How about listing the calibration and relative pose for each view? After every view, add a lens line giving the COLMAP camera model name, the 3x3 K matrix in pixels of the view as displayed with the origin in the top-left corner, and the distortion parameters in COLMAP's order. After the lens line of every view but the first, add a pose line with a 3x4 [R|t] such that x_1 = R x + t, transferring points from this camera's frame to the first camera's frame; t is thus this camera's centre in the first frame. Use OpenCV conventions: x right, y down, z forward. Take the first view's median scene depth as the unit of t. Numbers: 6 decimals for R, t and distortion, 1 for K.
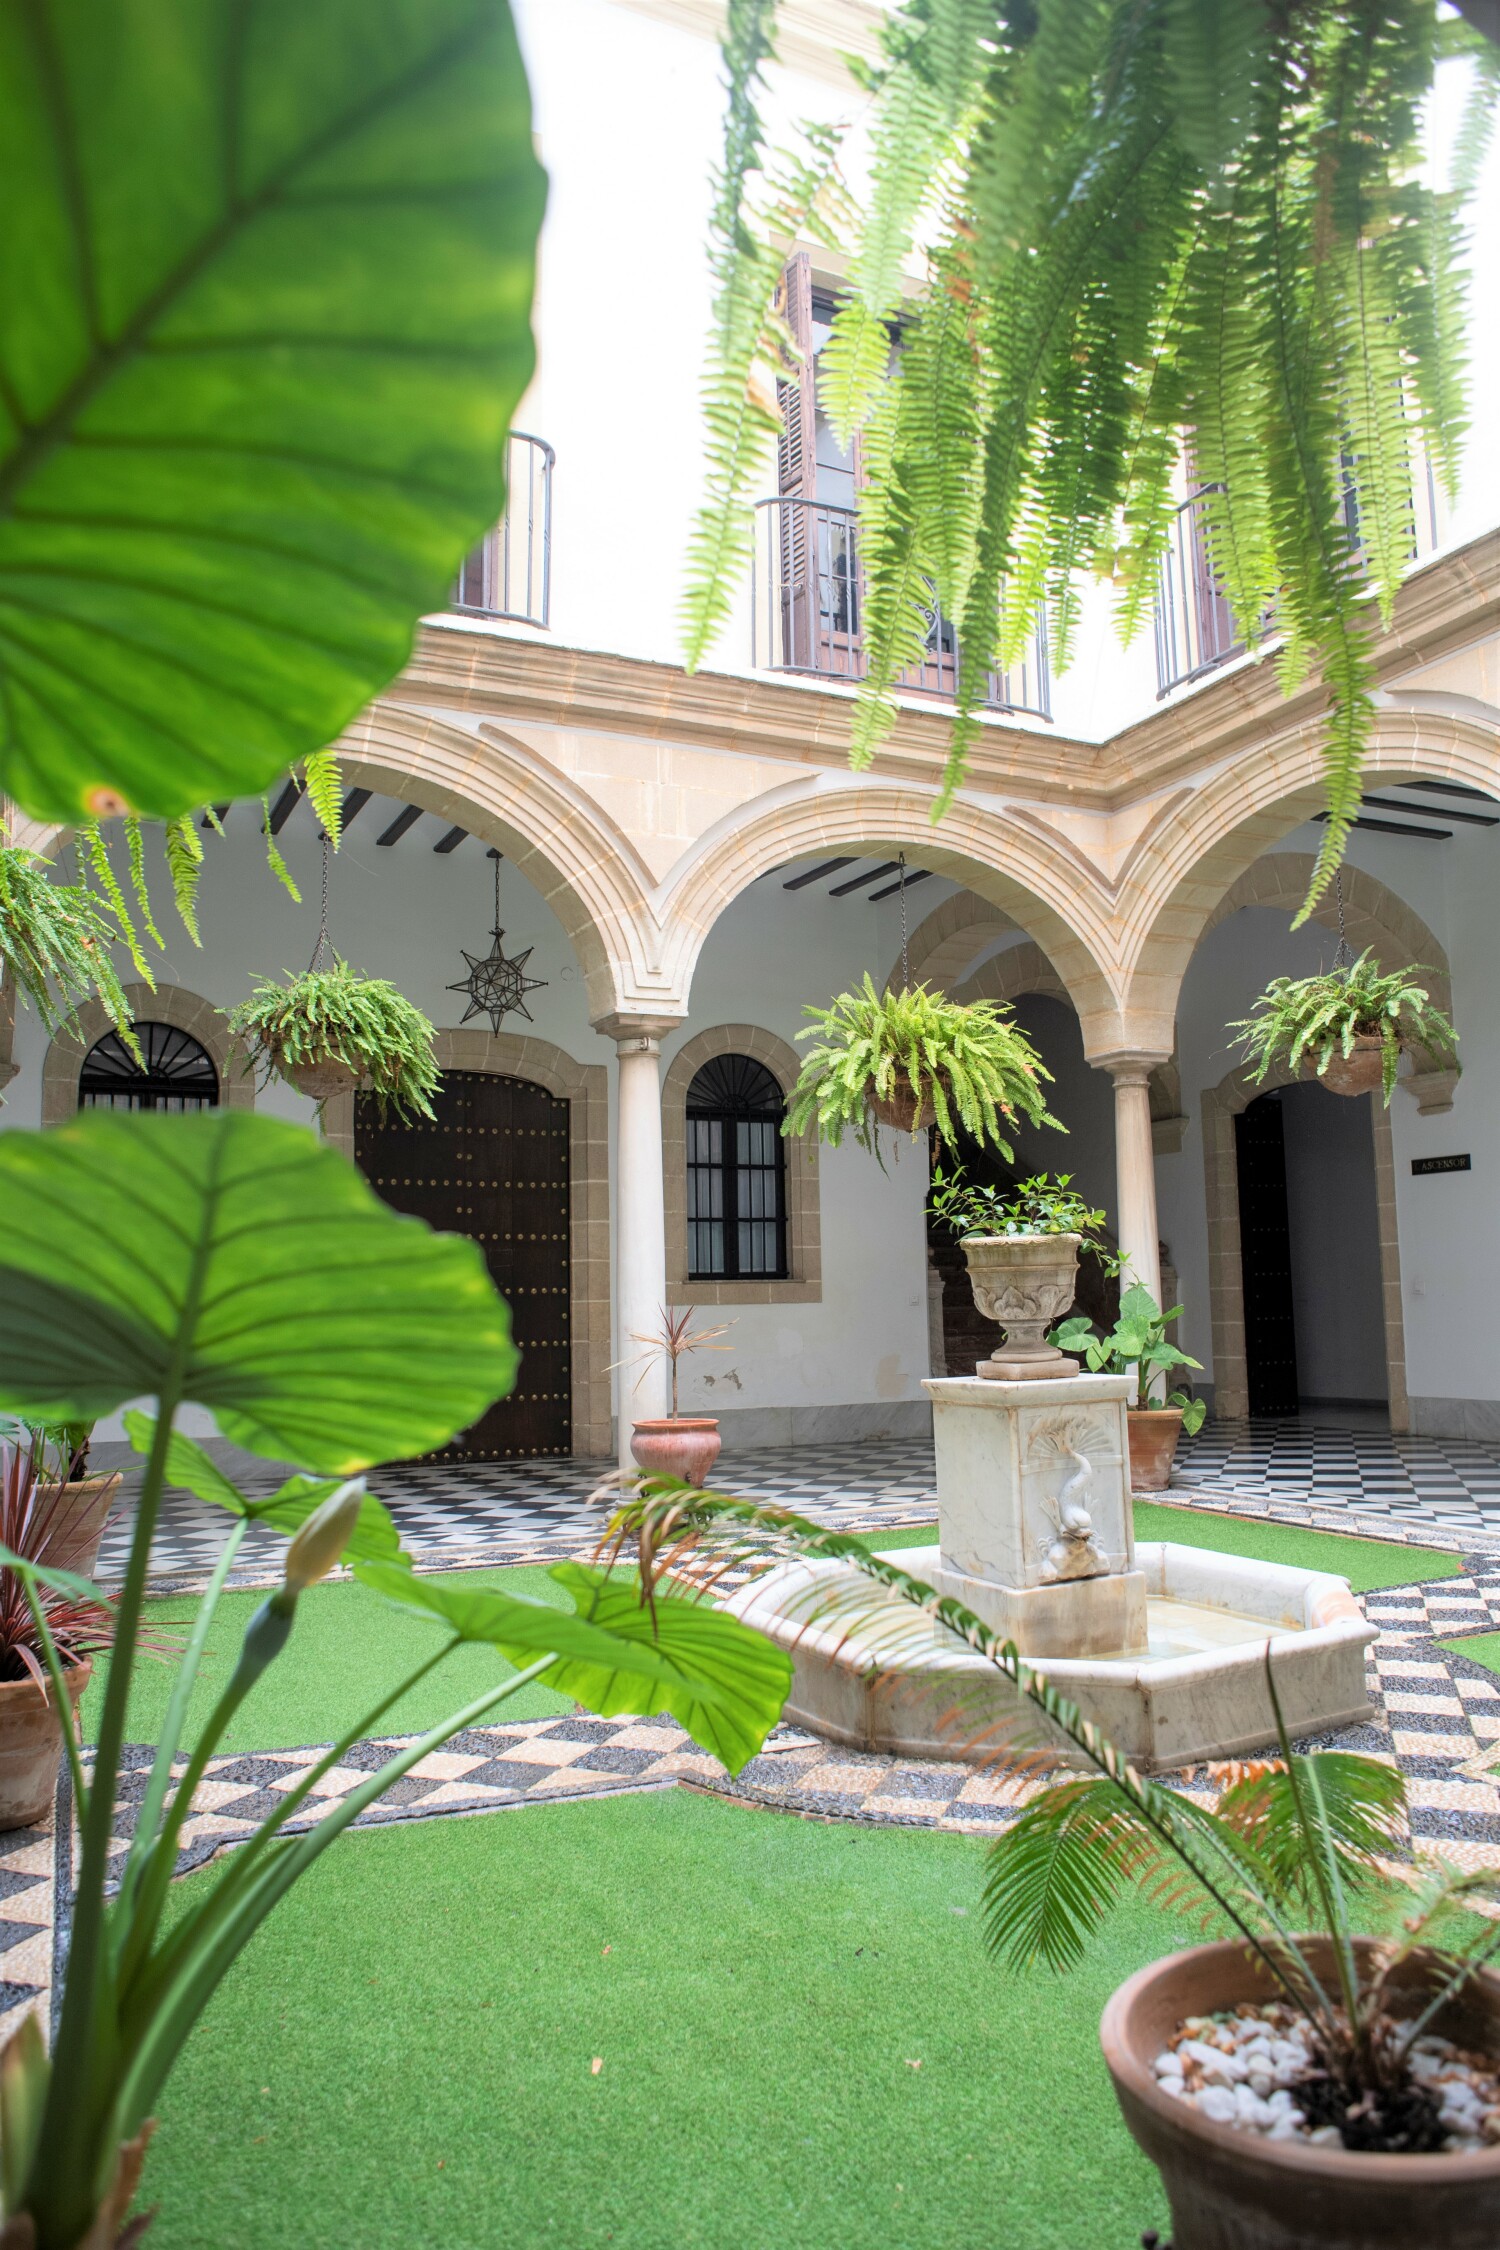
lens RADIAL K [[1508.5, 0, 750.0], [0, 1508.5, 1125.0], [0, 0, 1]] dist [-0.087646, 0.002648]
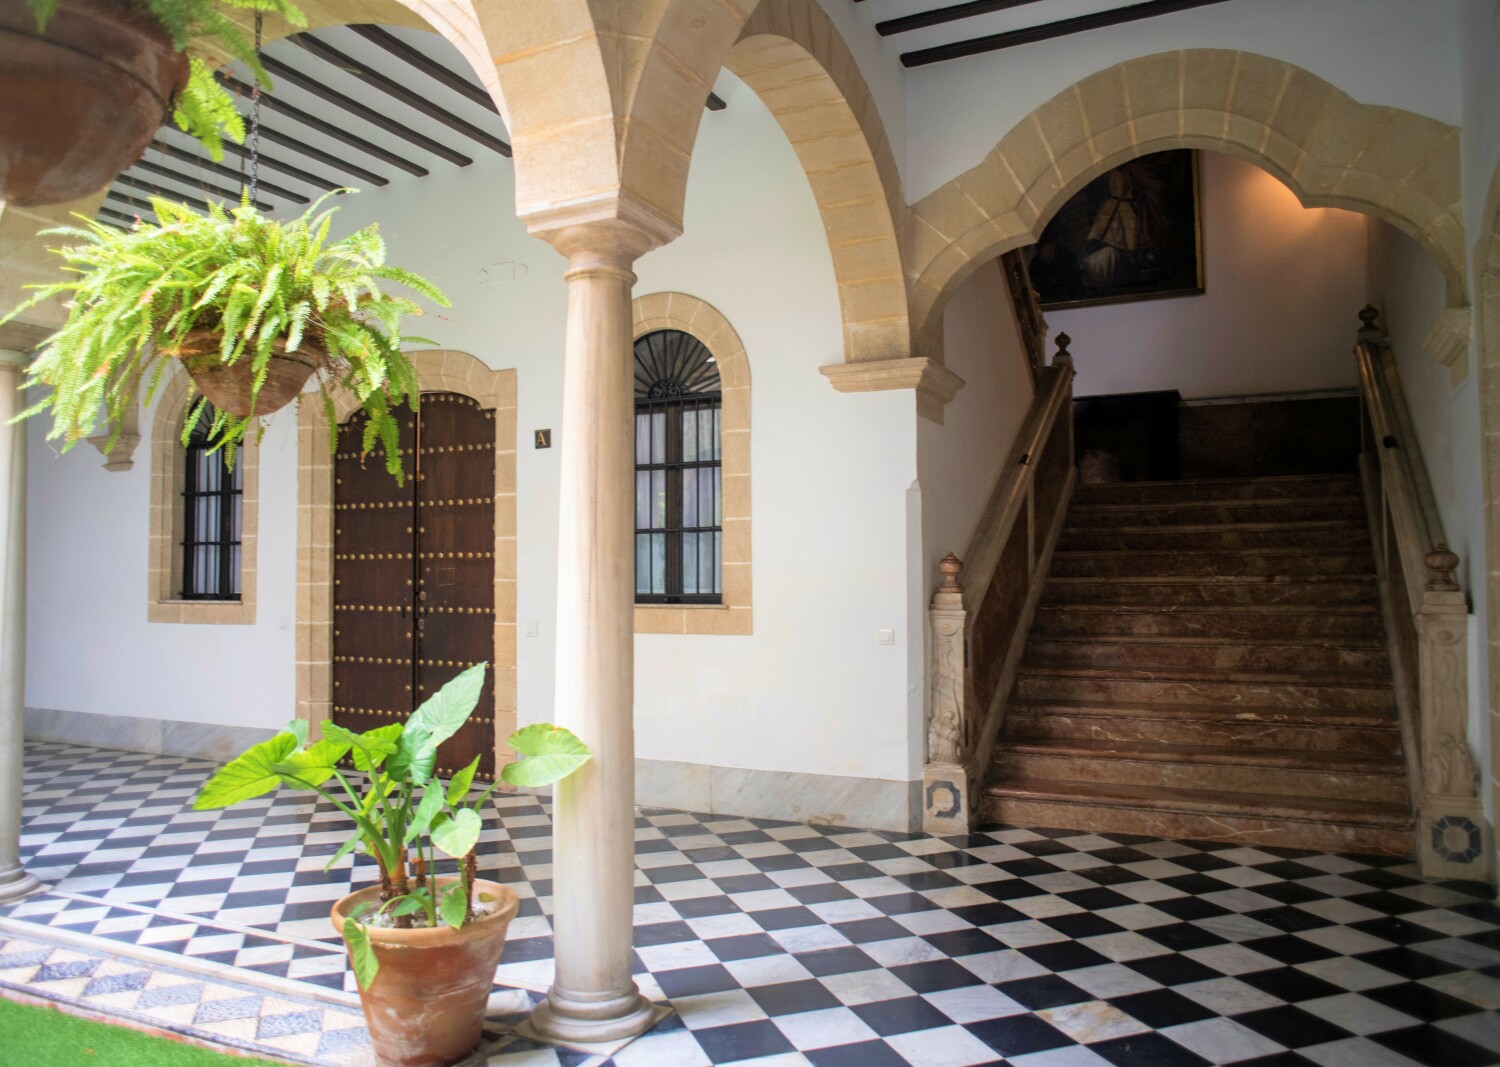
lens RADIAL K [[1093.5, 0, 750.0], [0, 1093.5, 533.5], [0, 0, 1]] dist [-0.036393, -0.001350]
pose [[0.625816, -0.015376, -0.779819, 0.615975], [0.084621, 0.995243, 0.048286, 0.049792], [0.775367, -0.096207, 0.624140, 0.838100]]
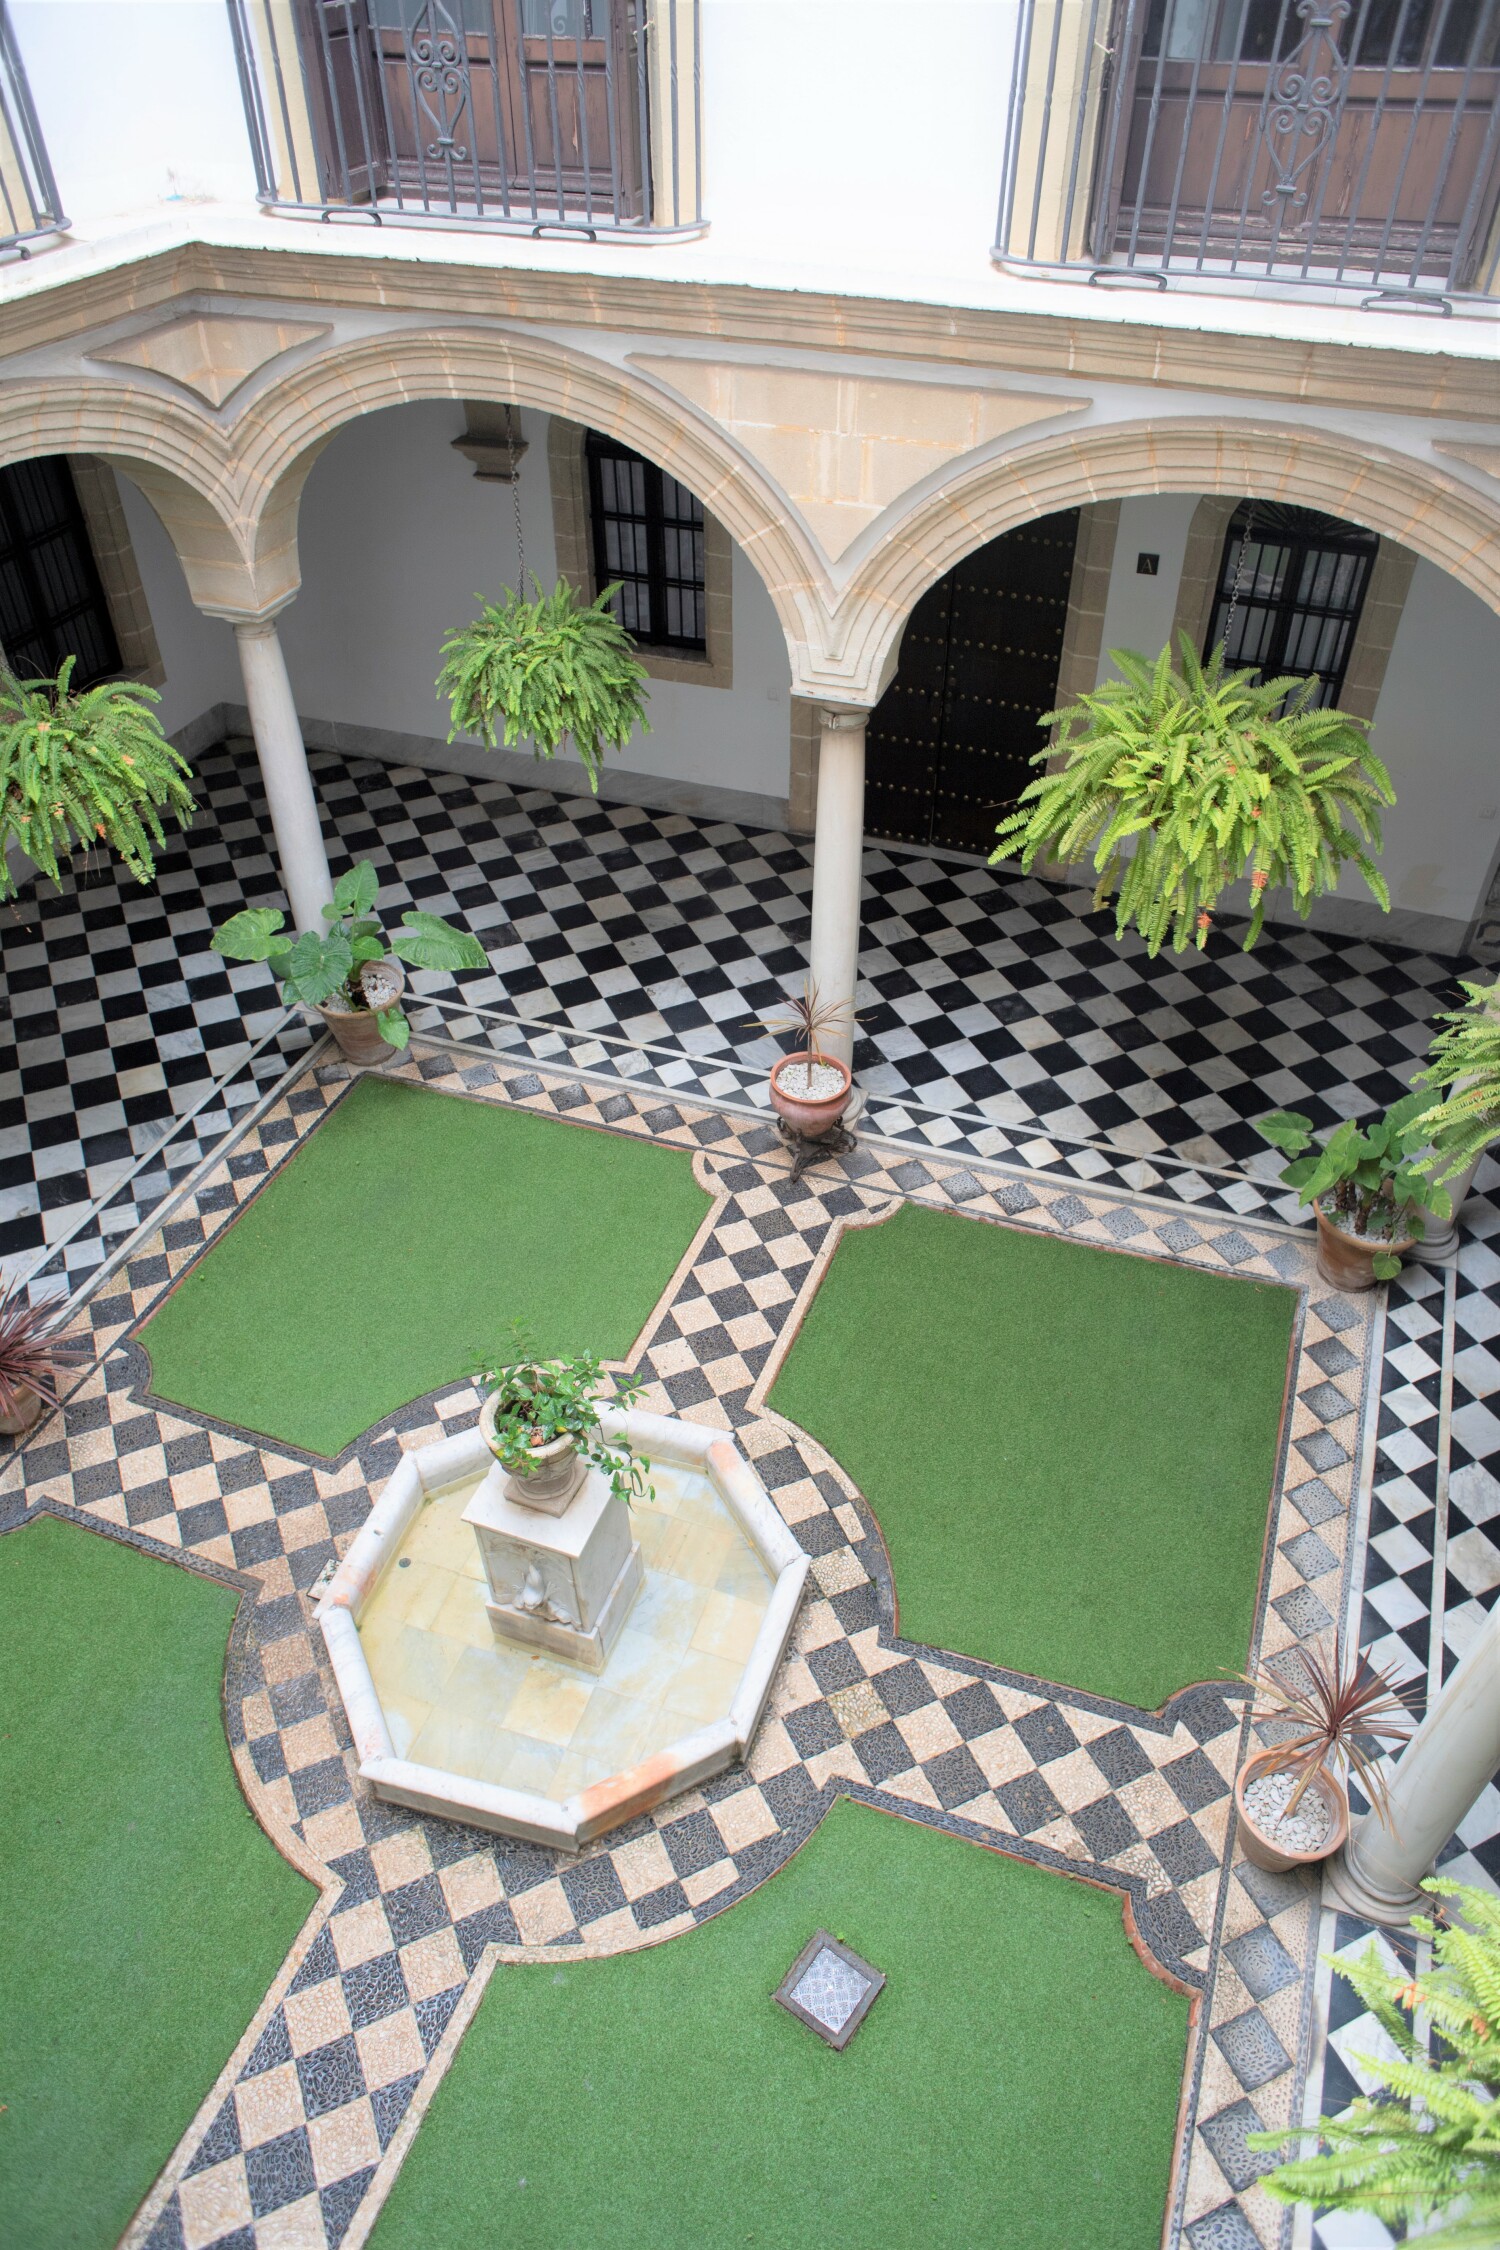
lens RADIAL K [[1508.5, 0, 750.0], [0, 1508.5, 1125.0], [0, 0, 1]] dist [-0.087646, 0.002648]
pose [[0.706141, 0.477812, -0.522552, 0.416834], [0.070976, 0.686512, 0.723646, -0.471802], [0.704505, -0.548084, 0.450861, 0.379555]]
